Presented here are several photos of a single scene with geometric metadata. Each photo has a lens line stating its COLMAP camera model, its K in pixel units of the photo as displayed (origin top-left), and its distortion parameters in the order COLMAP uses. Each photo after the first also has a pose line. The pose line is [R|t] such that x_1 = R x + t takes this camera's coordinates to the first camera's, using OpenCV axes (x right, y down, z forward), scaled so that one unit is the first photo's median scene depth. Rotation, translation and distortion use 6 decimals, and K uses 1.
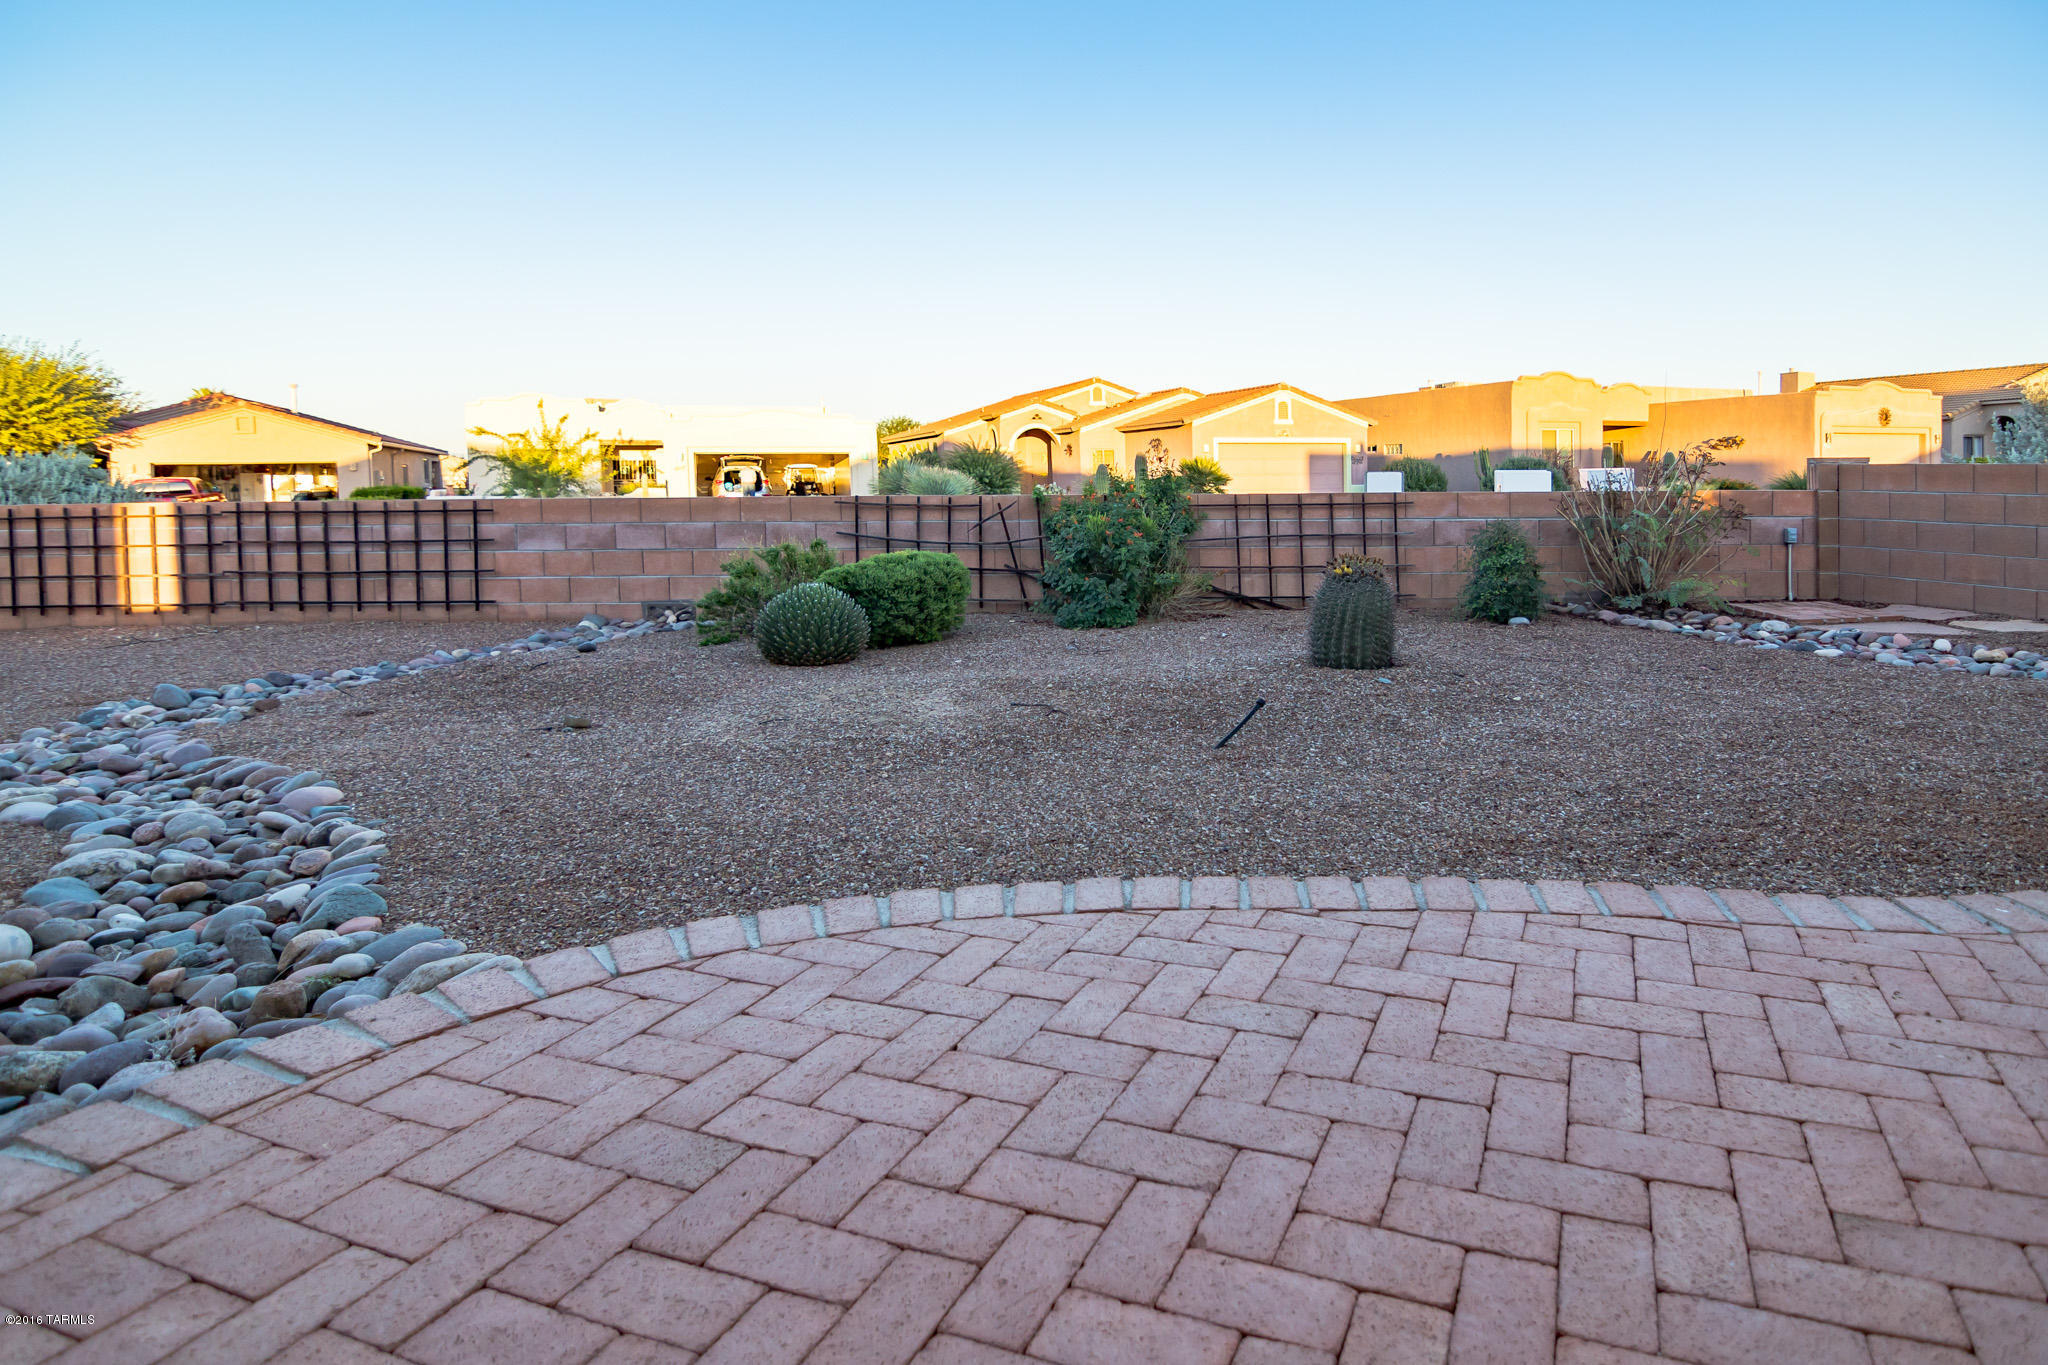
lens RADIAL K [[1046.9, 0, 1022.5], [0, 1046.9, 671.7], [0, 0, 1]] dist [-0.015183, -0.004659]
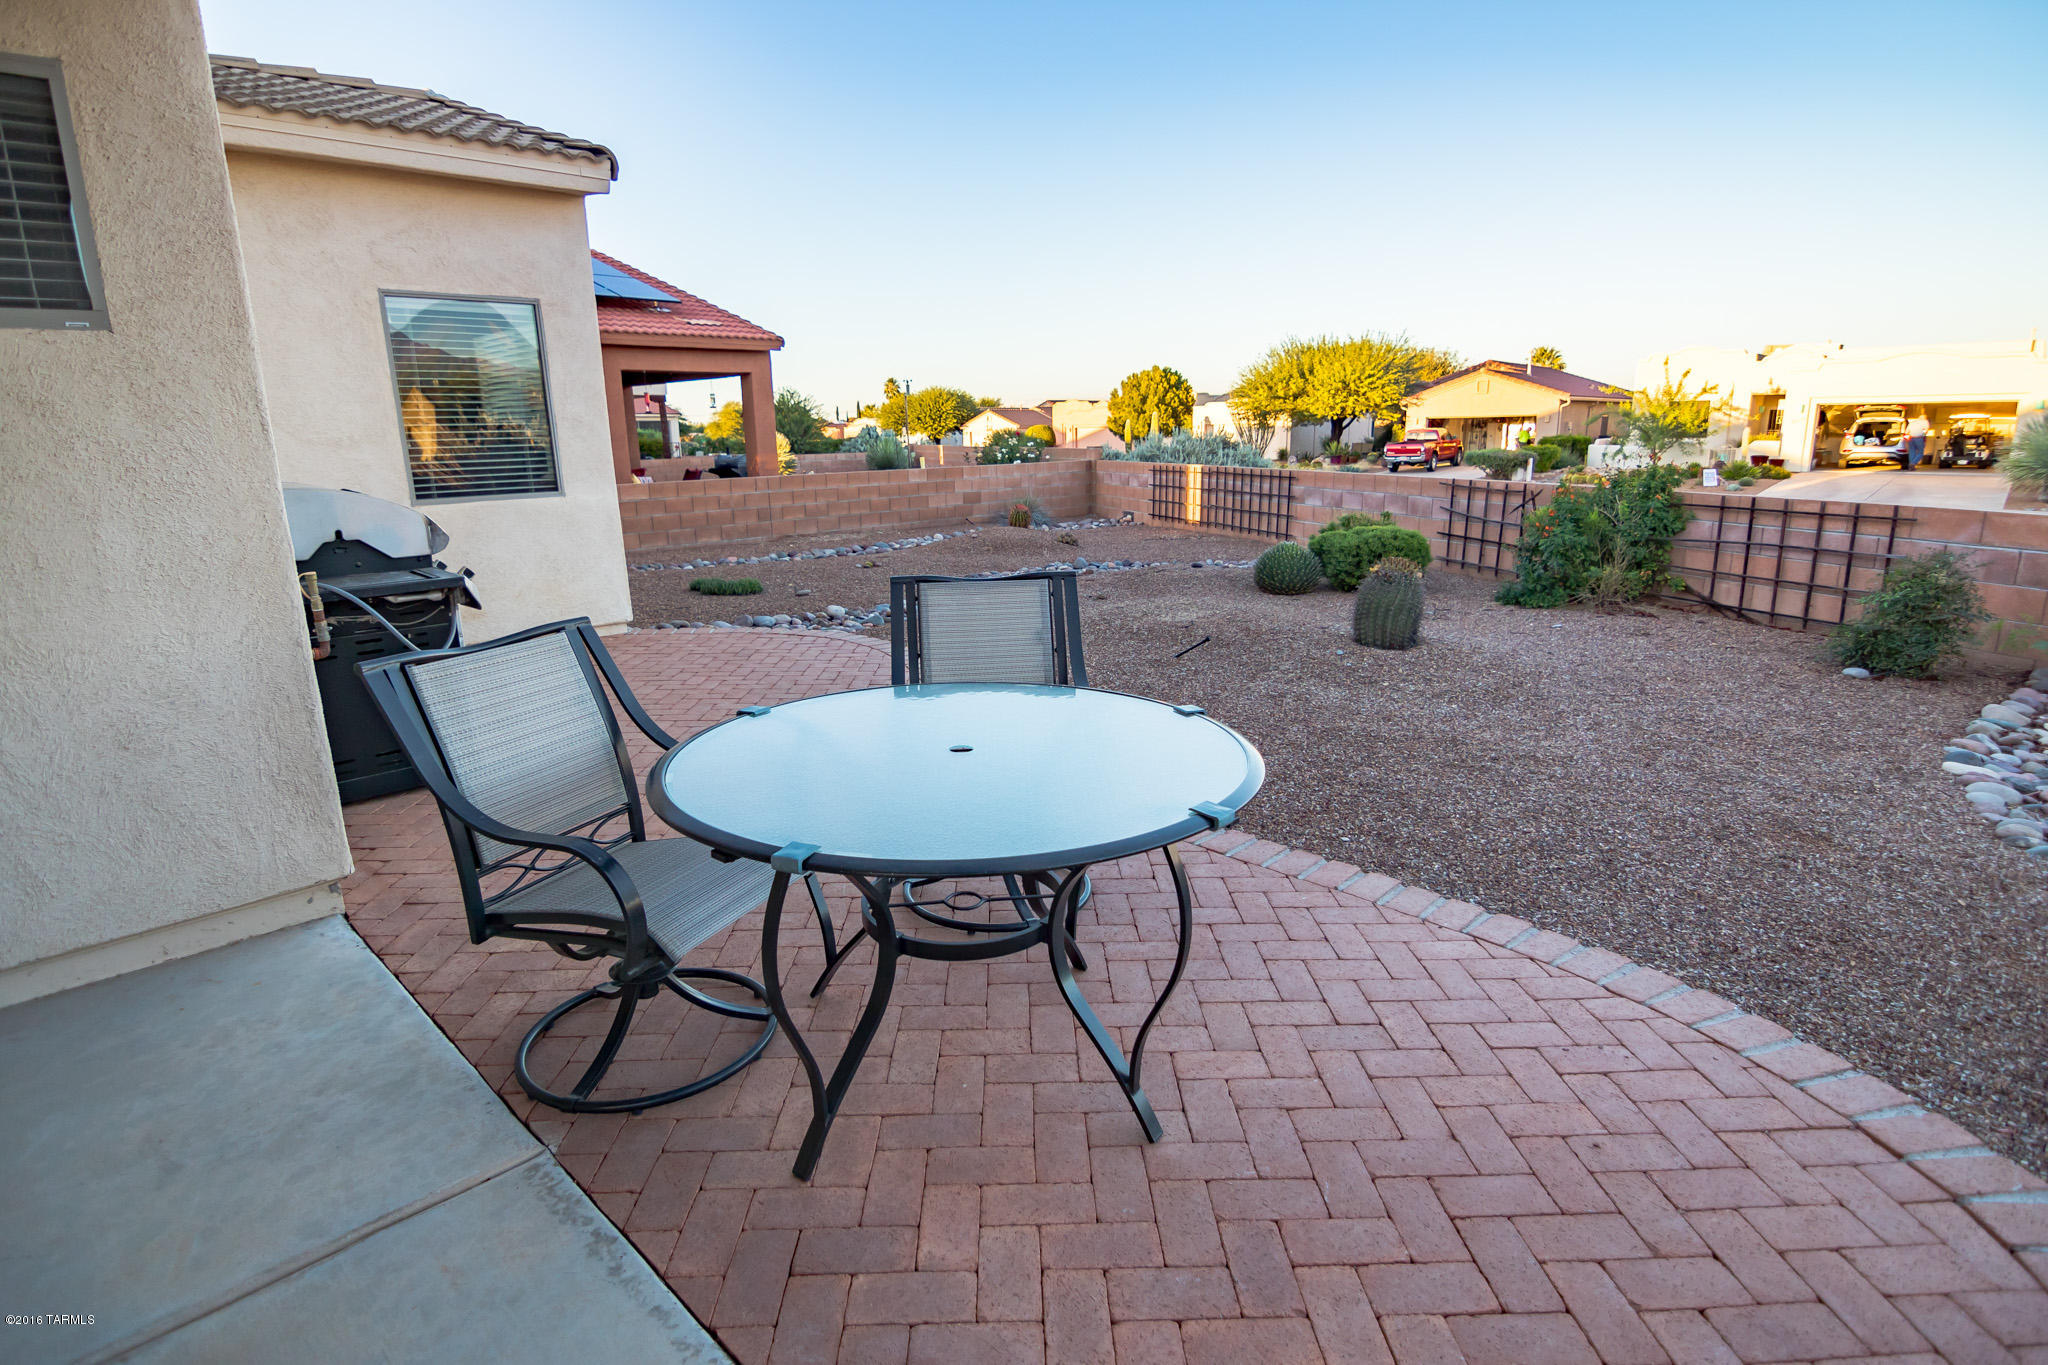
lens RADIAL K [[1046.9, 0, 1035.8], [0, 1046.9, 682.8], [0, 0, 1]] dist [-0.015183, -0.004659]
pose [[0.331846, 0.220970, -0.917088, 0.881908], [-0.144696, 0.972597, 0.181986, -0.082881], [0.932170, 0.072308, 0.354726, 0.084046]]
